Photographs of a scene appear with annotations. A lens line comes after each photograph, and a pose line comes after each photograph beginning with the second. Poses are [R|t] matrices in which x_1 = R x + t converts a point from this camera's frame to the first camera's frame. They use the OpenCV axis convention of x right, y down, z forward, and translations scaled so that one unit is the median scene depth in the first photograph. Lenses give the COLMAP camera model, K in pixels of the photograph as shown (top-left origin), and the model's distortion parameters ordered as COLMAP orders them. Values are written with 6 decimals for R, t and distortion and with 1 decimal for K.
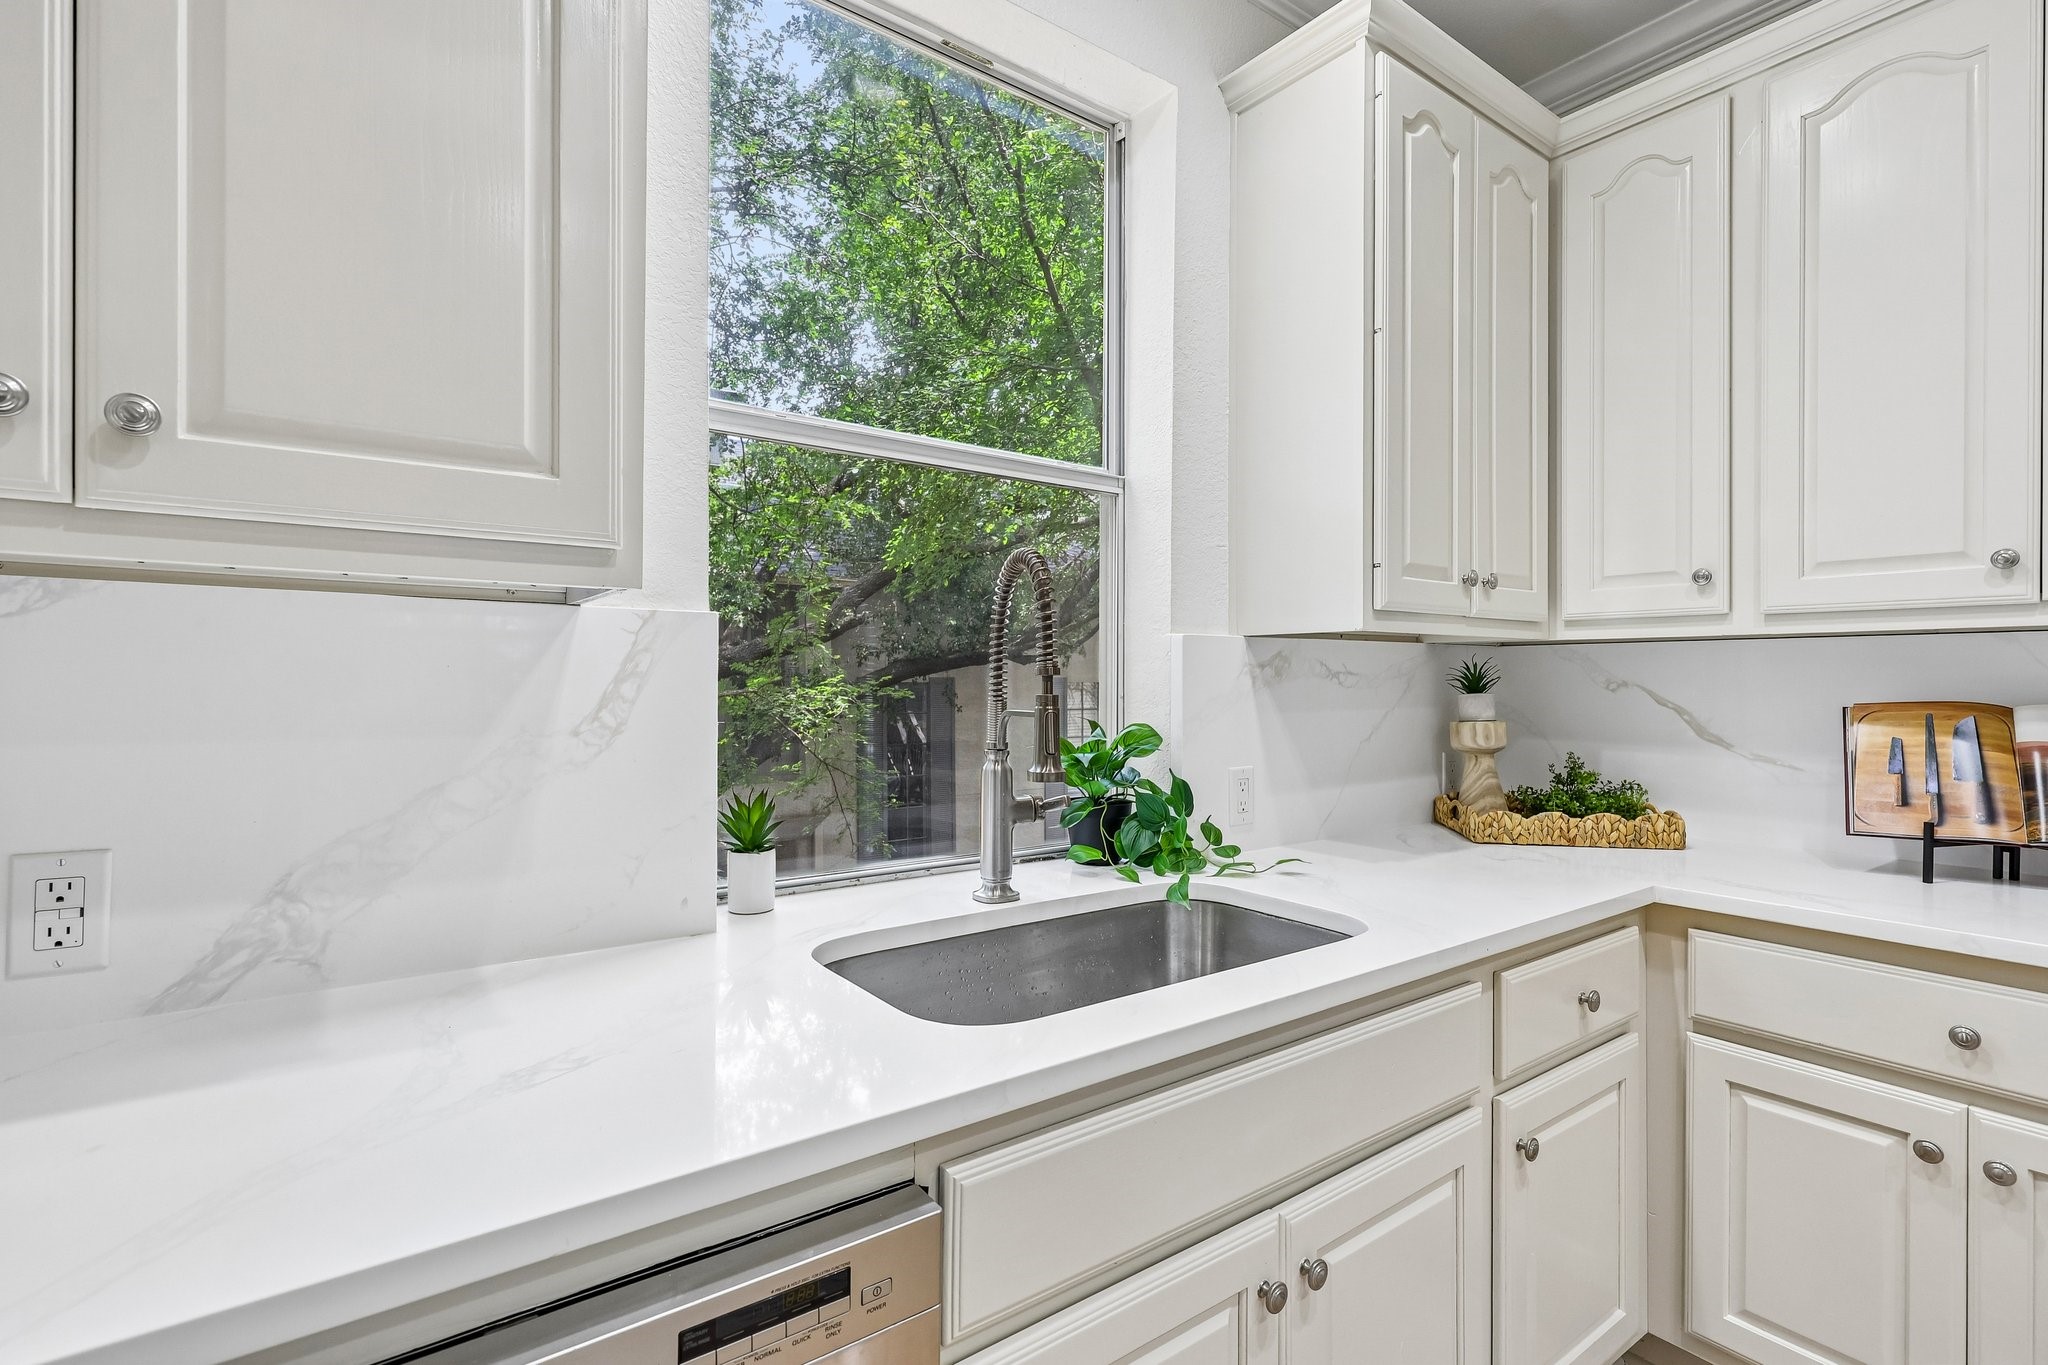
lens RADIAL K [[961.5, 0, 1023.5], [0, 961.5, 678.4], [0, 0, 1]] dist [0.002949, -0.000655]
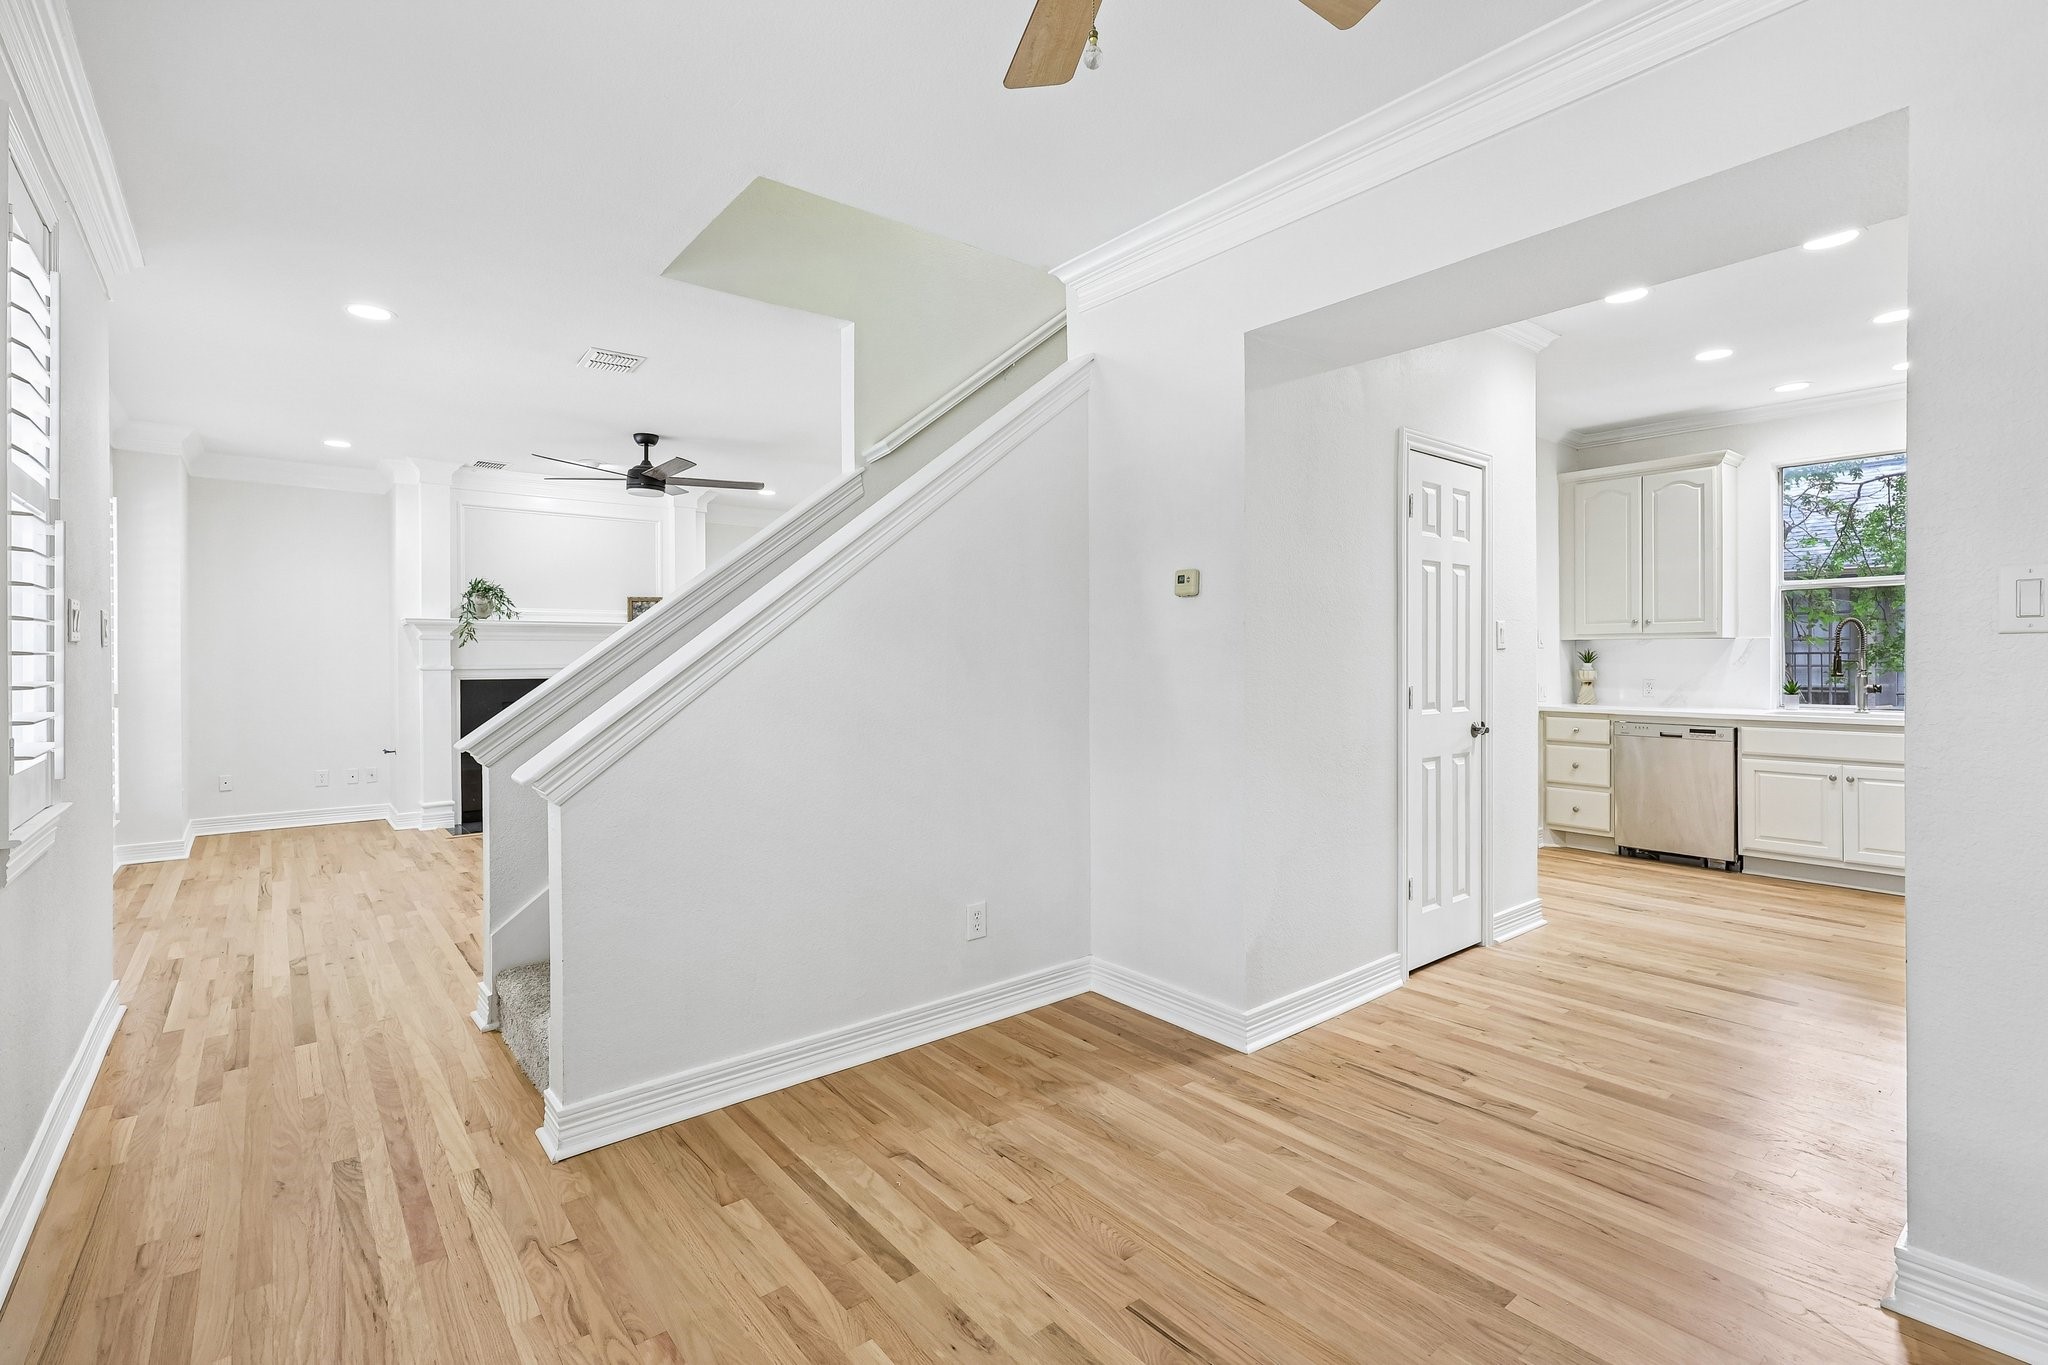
lens RADIAL K [[902.6, 0, 1037.7], [0, 902.6, 660.7], [0, 0, 1]] dist [-0.003060, 0.001056]
pose [[0.045299, -0.000532, -0.998973, 2.834307], [0.007863, 0.999969, -0.000176, 0.007325], [0.998943, -0.007847, 0.045301, -1.977168]]
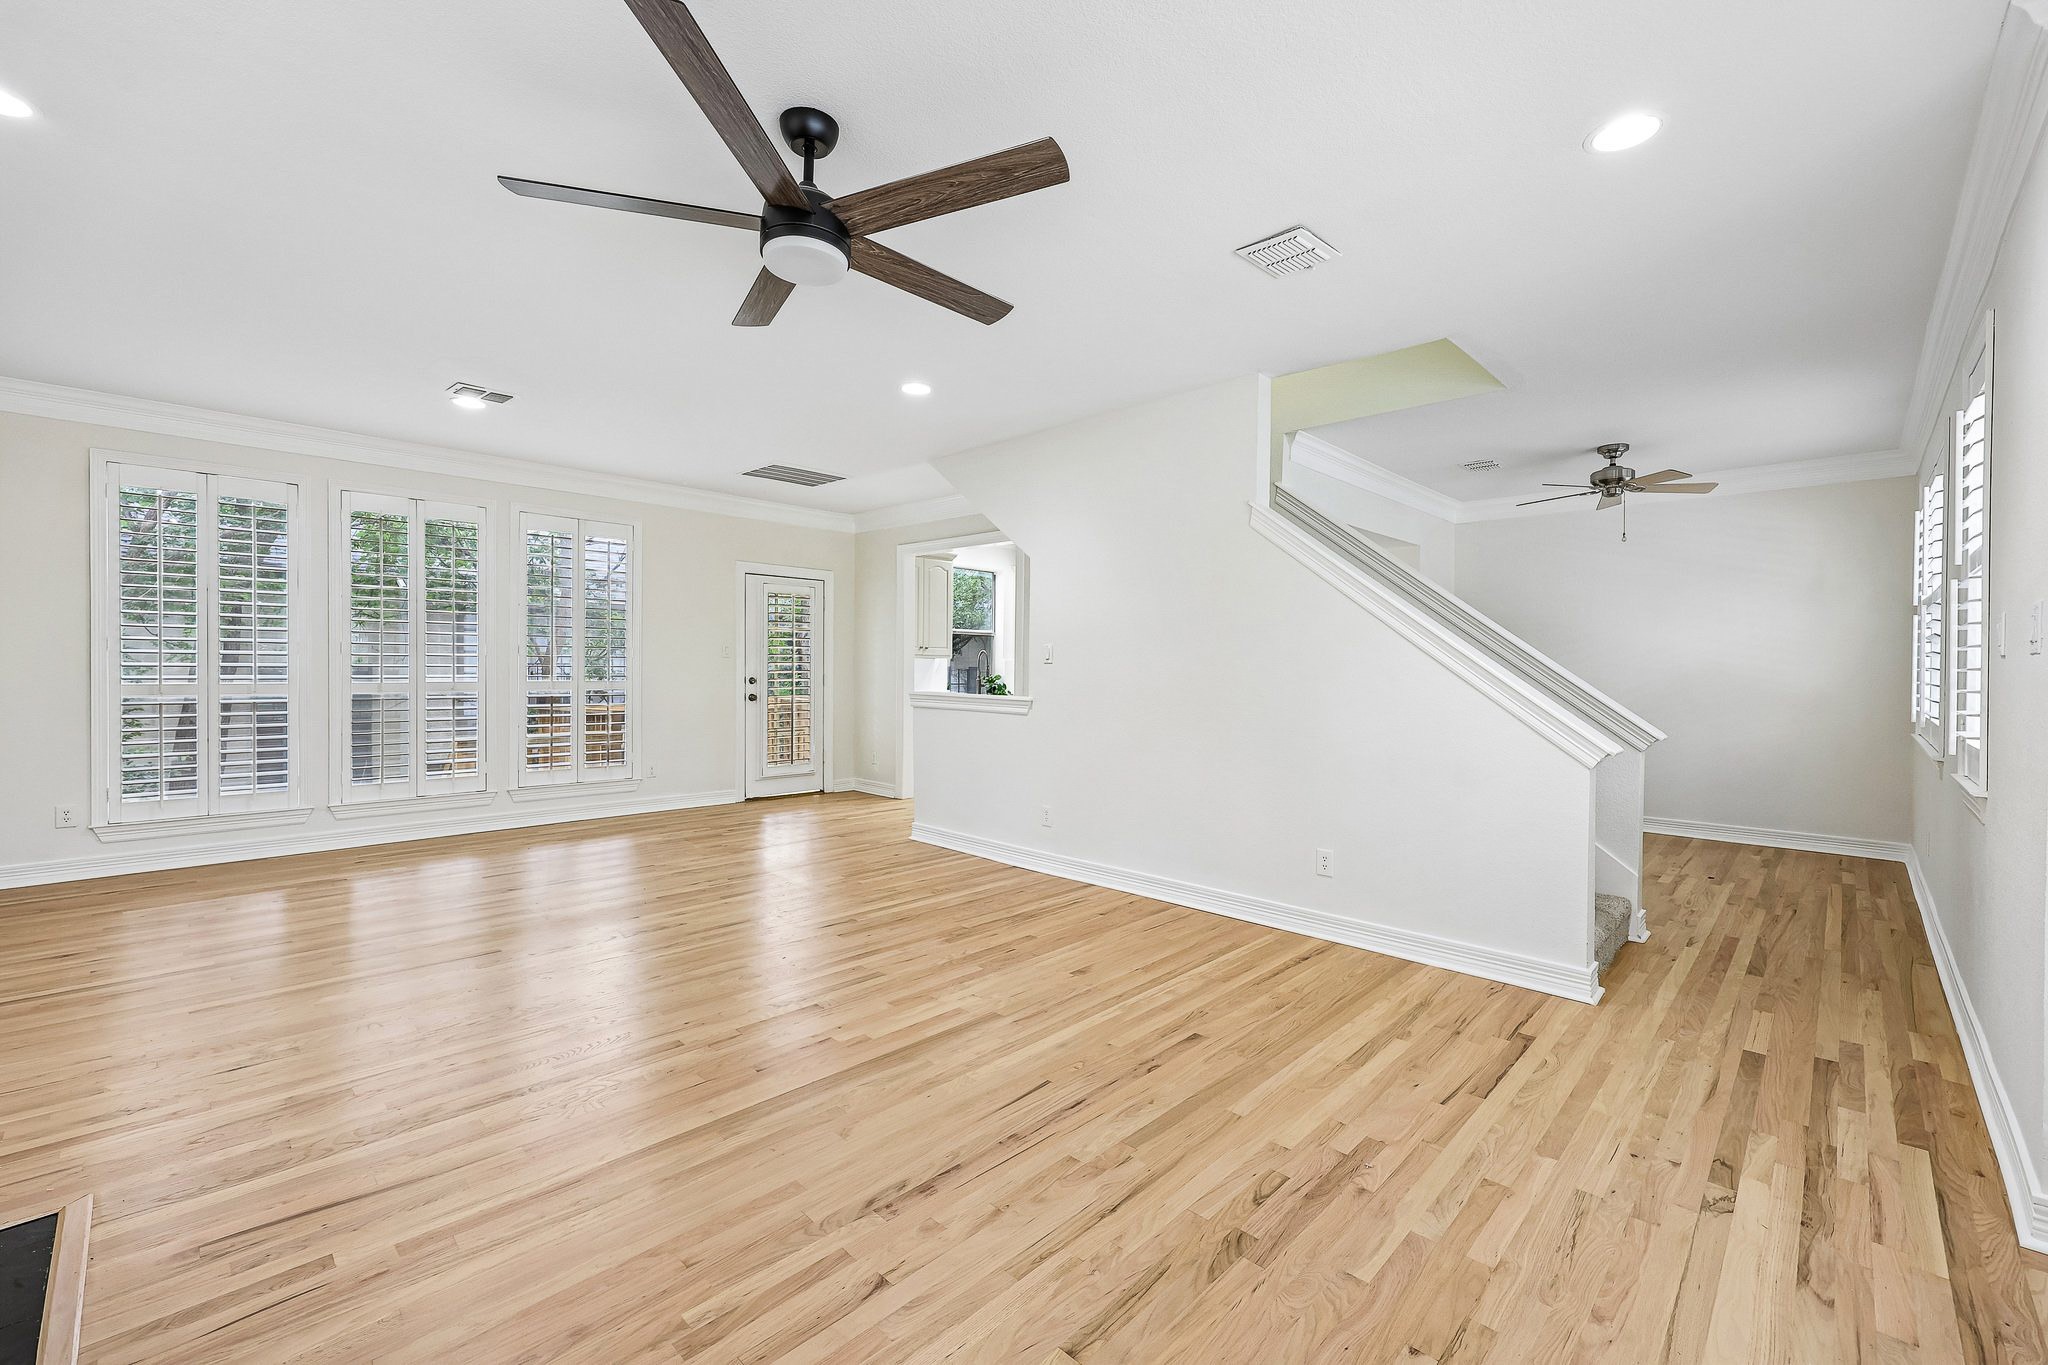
lens RADIAL K [[840.8, 0, 1011.0], [0, 840.8, 674.4], [0, 0, 1]] dist [0.002973, -0.000187]
pose [[0.991611, 0.002248, 0.129235, -0.529071], [-0.003573, 0.999943, 0.010022, -0.008807], [-0.129205, -0.010400, 0.991563, -4.677797]]
